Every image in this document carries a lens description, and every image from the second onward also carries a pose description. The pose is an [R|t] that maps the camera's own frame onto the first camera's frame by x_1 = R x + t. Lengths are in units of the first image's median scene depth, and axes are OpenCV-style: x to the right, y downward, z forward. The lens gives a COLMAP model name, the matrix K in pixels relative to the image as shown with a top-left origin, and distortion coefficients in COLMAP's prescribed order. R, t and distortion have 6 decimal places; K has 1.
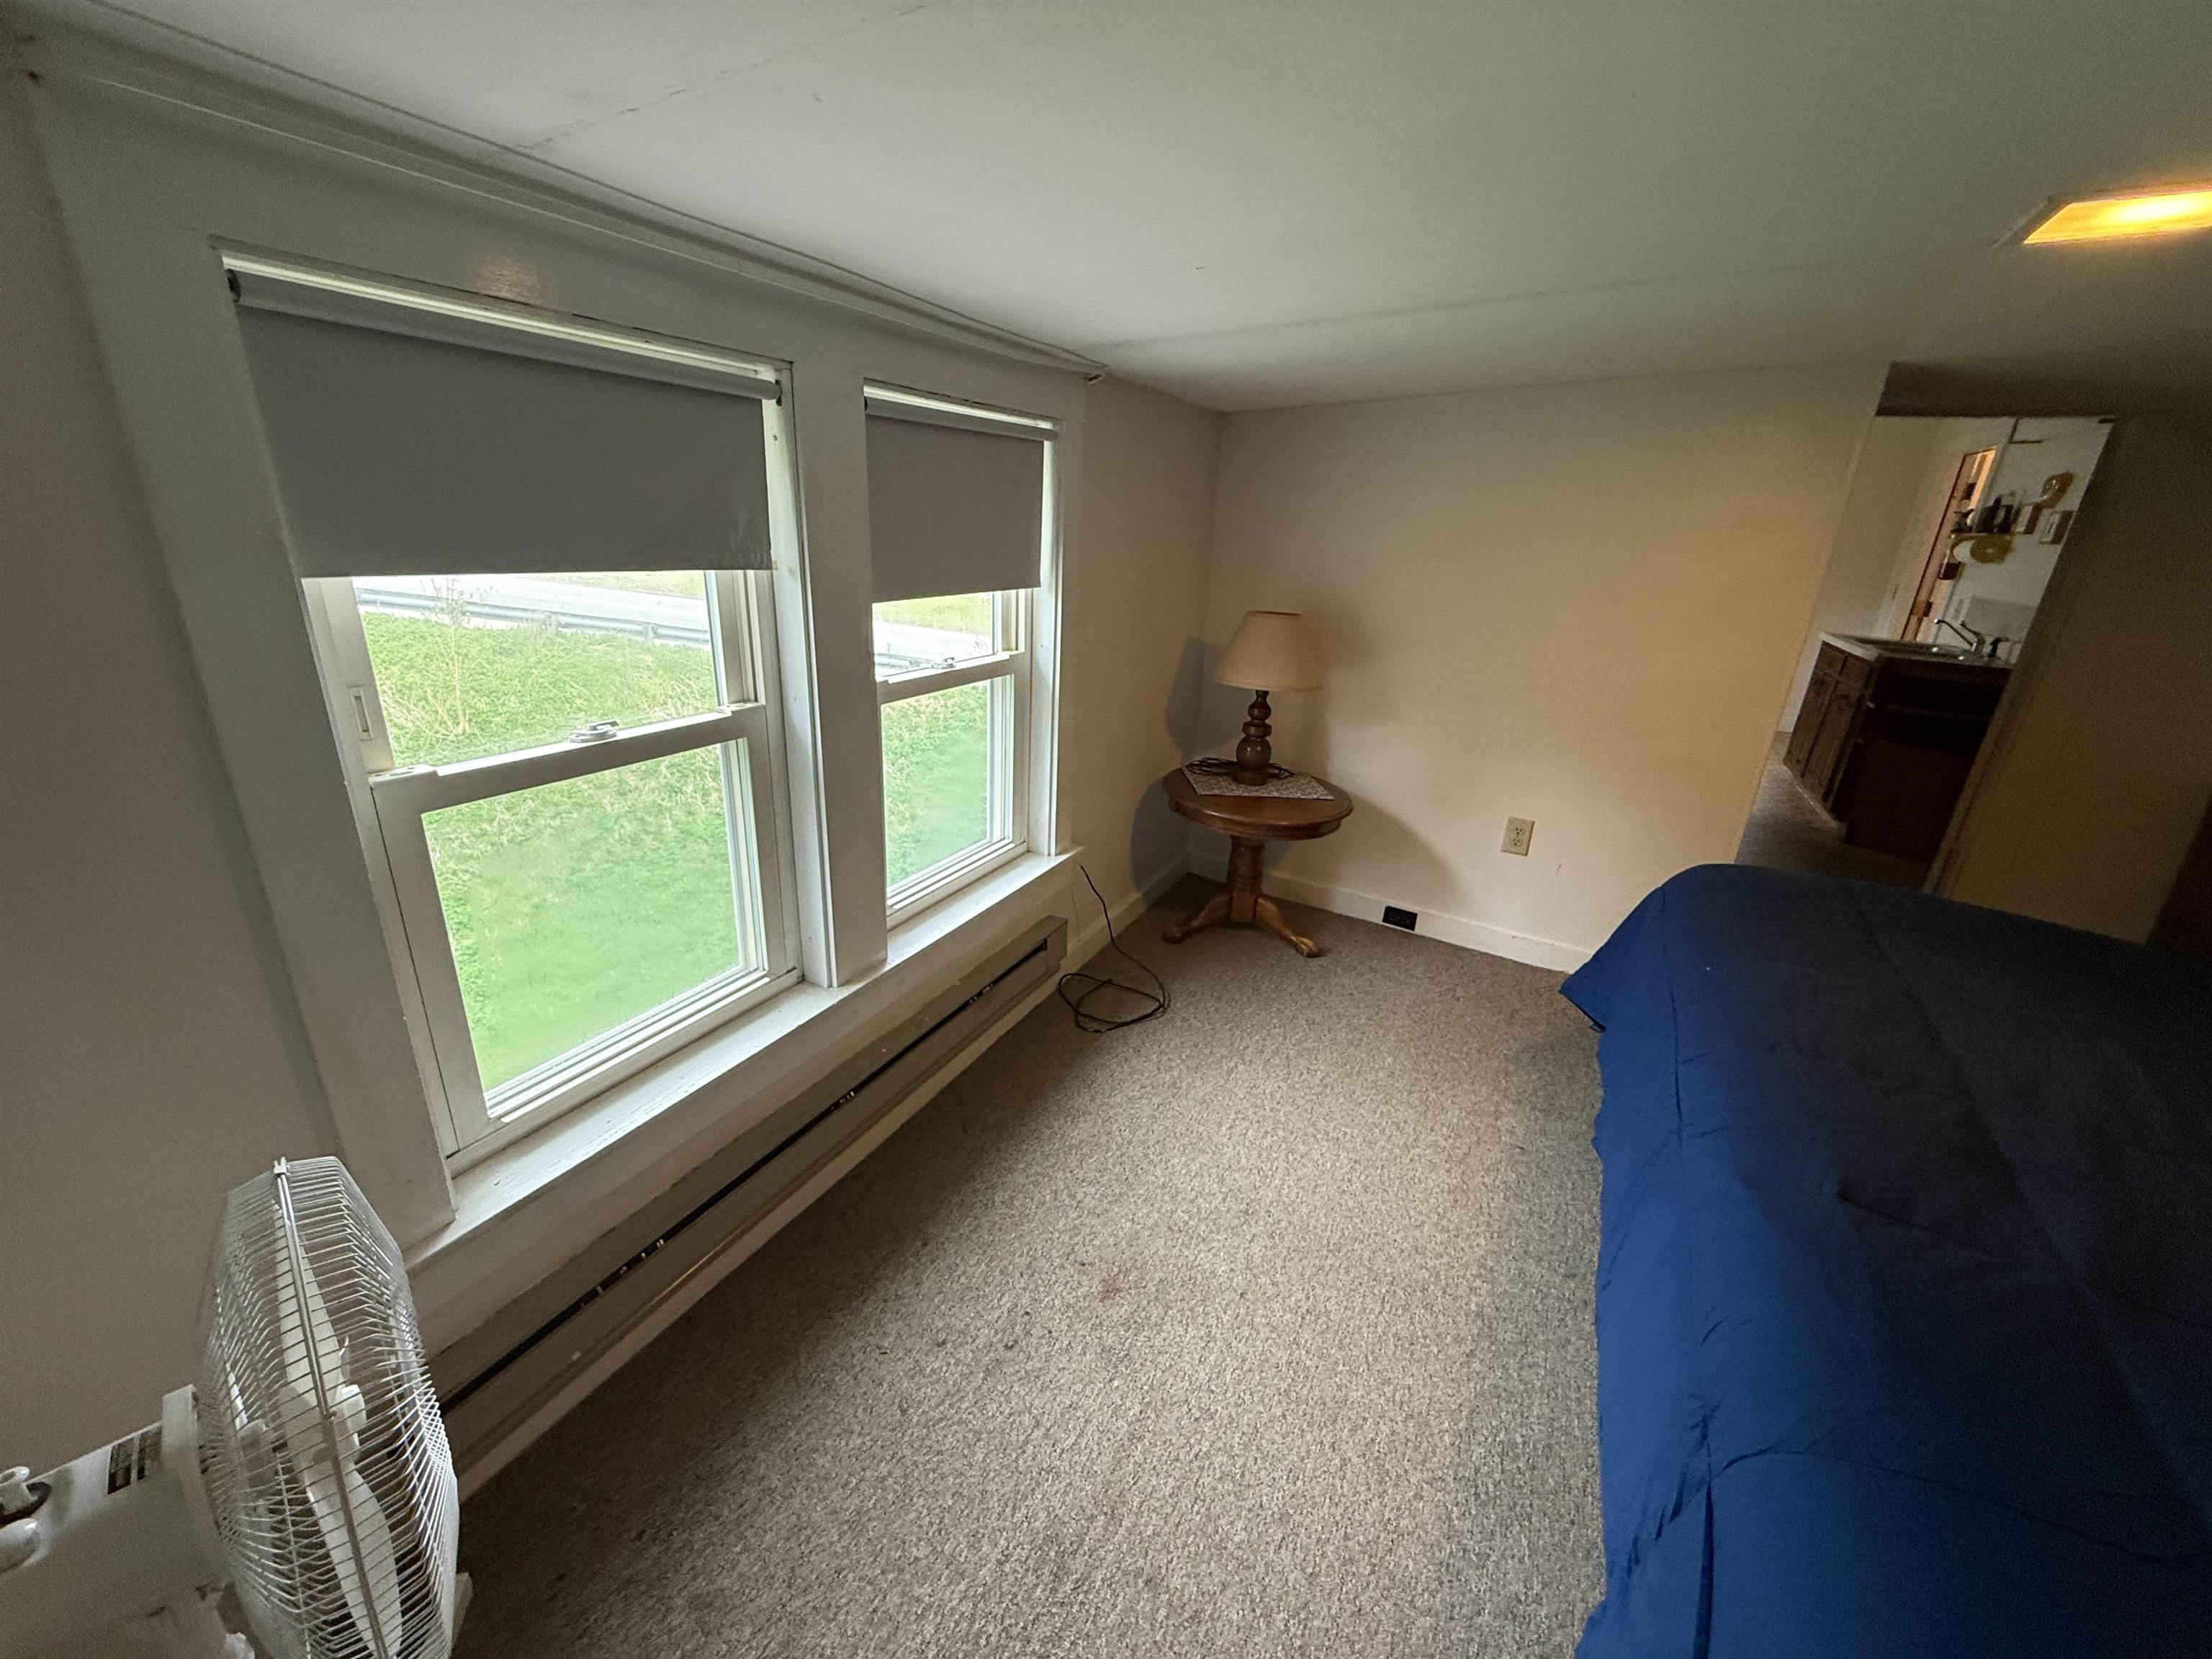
lens RADIAL K [[875.3, 0, 1106.0], [0, 875.3, 829.5], [0, 0, 1]] dist [-0.000051, 0.000063]
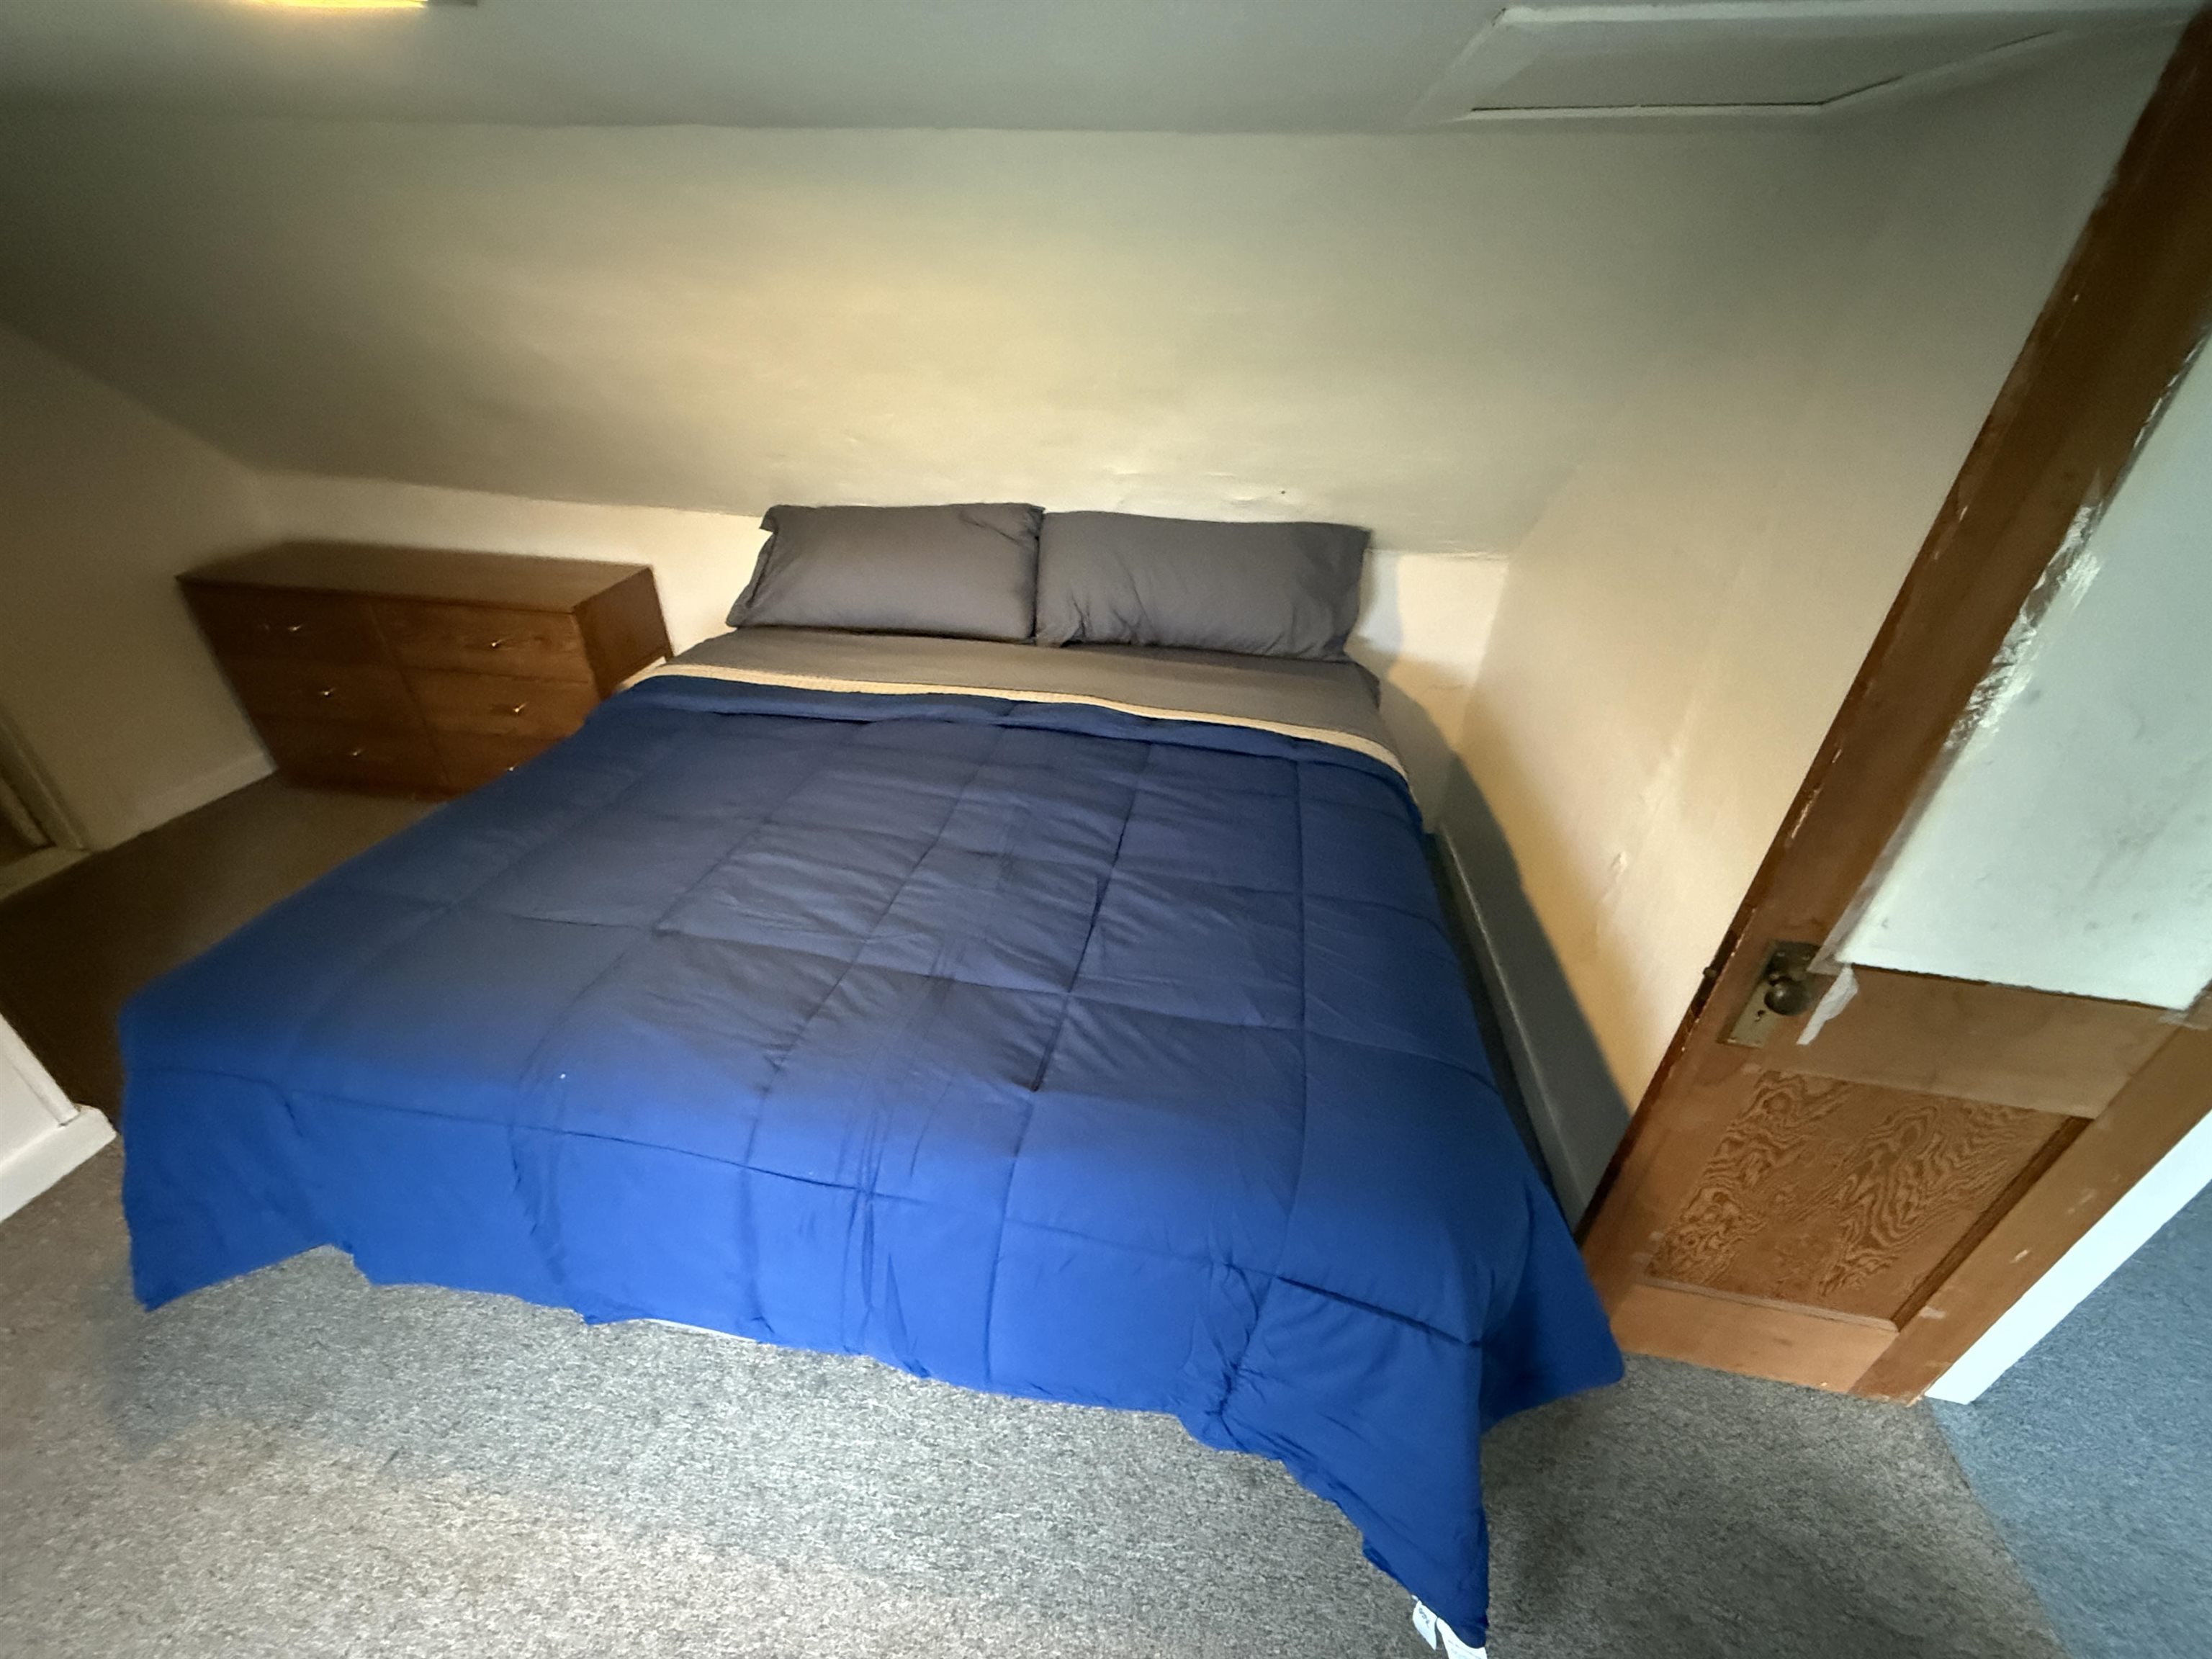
lens RADIAL K [[875.3, 0, 1106.0], [0, 875.3, 829.5], [0, 0, 1]] dist [-0.000051, 0.000063]
pose [[-0.336199, -0.528675, 0.779405, 0.049196], [0.276665, 0.735622, 0.618317, -0.328112], [-0.900237, 0.423512, -0.101049, 0.546823]]
